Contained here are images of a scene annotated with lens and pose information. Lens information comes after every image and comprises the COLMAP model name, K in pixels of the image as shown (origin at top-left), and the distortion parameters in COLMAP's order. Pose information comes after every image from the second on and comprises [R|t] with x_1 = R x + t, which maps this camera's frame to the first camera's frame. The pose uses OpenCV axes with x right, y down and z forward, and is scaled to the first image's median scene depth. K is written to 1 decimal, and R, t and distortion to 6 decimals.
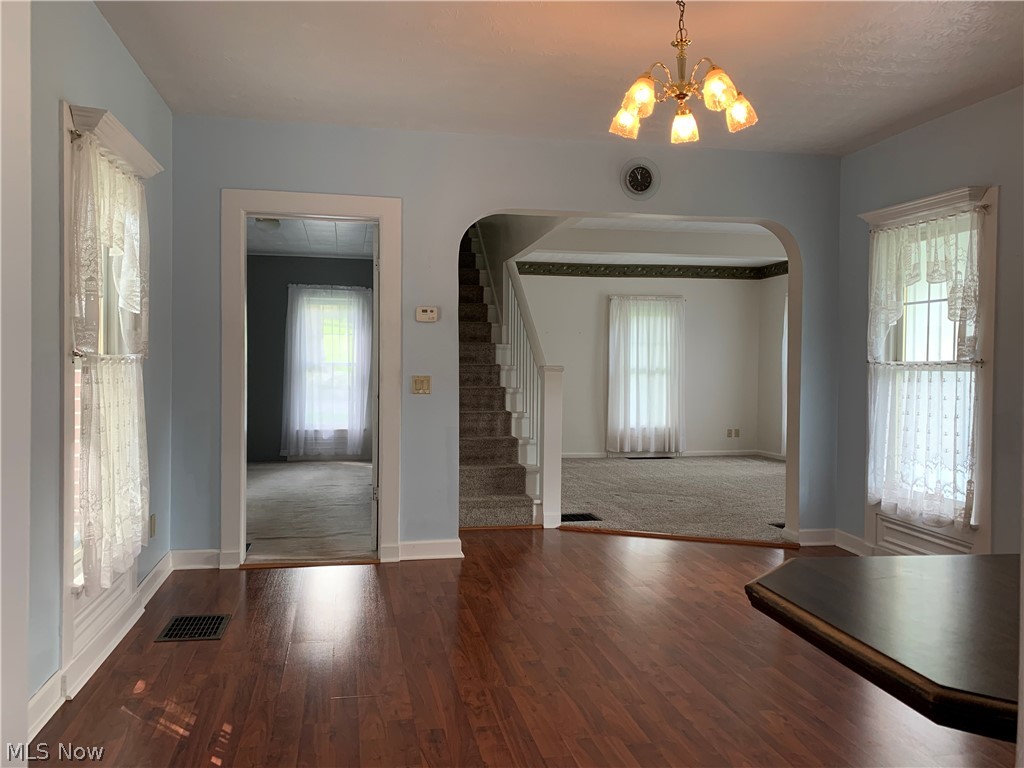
lens RADIAL K [[775.4, 0, 505.4], [0, 775.4, 381.0], [0, 0, 1]] dist [0.063542, -0.089744]
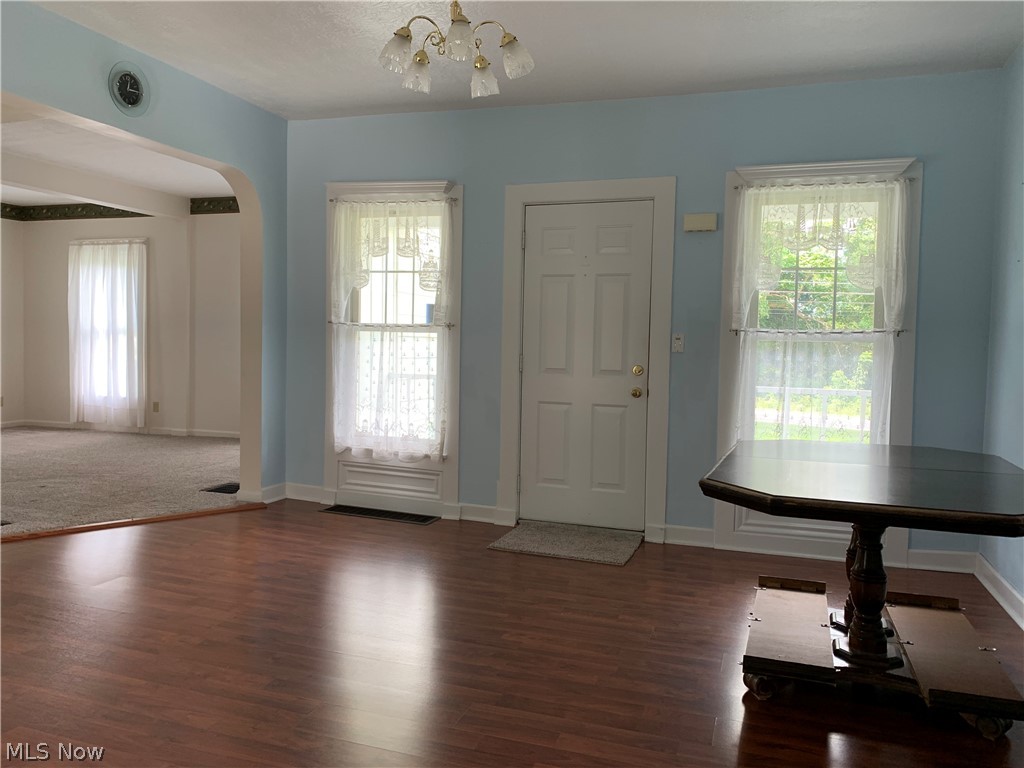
lens RADIAL K [[775.4, 0, 498.8], [0, 775.4, 369.9], [0, 0, 1]] dist [0.063542, -0.089744]
pose [[0.509062, -0.027451, 0.860292, -0.346530], [-0.000527, 0.999481, 0.032204, 0.006476], [-0.860730, -0.016847, 0.508783, 0.253529]]
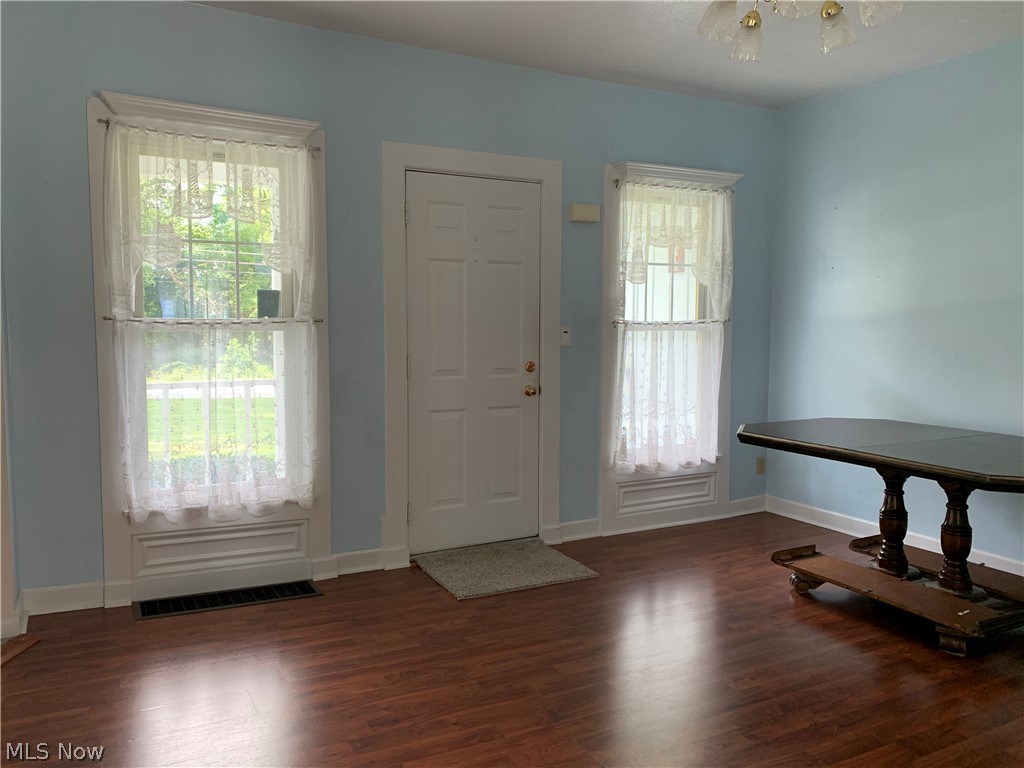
lens RADIAL K [[775.4, 0, 496.4], [0, 775.4, 369.1], [0, 0, 1]] dist [0.063542, -0.089744]
pose [[-0.273371, -0.067503, 0.959537, -0.276993], [0.016839, 0.997046, 0.074939, -0.026036], [-0.961761, 0.036644, -0.271427, 0.869120]]
